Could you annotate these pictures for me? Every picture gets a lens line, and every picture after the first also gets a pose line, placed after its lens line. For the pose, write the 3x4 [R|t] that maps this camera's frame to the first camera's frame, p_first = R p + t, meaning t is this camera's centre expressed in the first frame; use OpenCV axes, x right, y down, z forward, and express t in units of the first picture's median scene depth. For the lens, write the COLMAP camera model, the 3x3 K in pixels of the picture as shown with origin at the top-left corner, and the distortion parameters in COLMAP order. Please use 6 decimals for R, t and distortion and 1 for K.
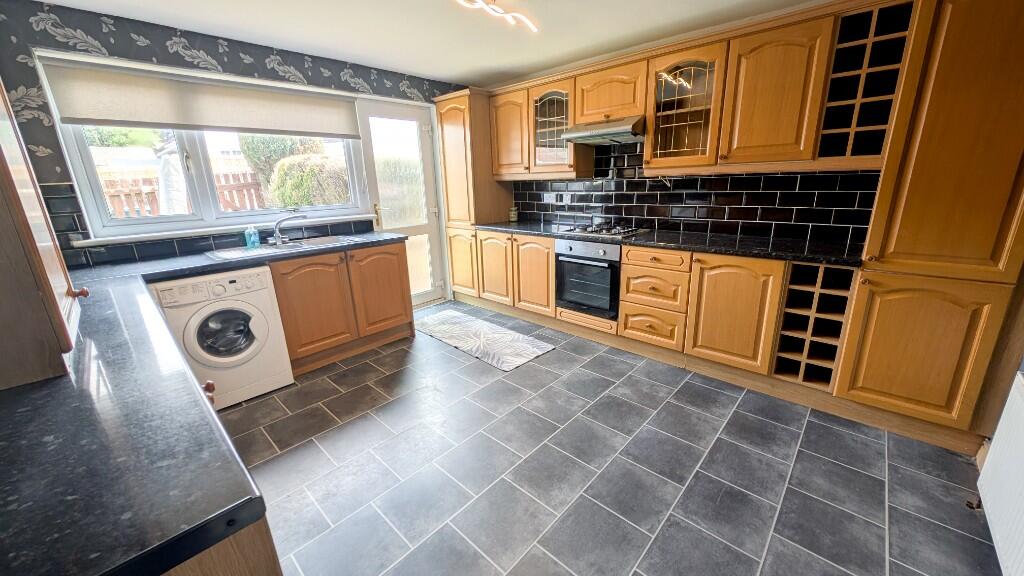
lens RADIAL K [[374.9, 0, 512.0], [0, 374.9, 288.0], [0, 0, 1]] dist [0.001889, -0.004661]
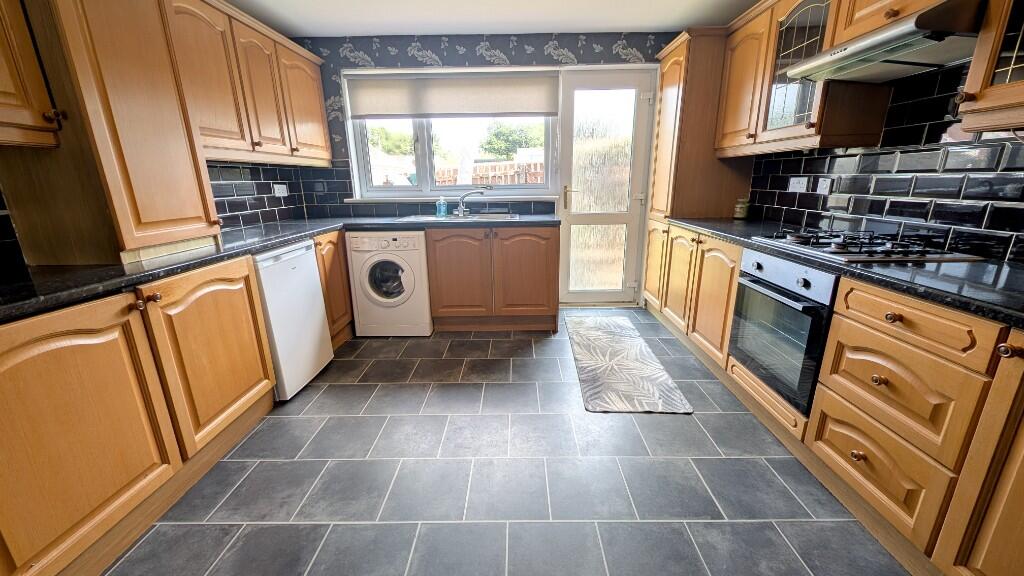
lens RADIAL K [[374.9, 0, 512.0], [0, 374.9, 288.0], [0, 0, 1]] dist [0.001889, -0.004661]
pose [[0.679682, 0.220445, -0.699598, 0.307876], [-0.206895, 0.972660, 0.105483, -0.053792], [0.703724, 0.073048, 0.706708, 0.310364]]
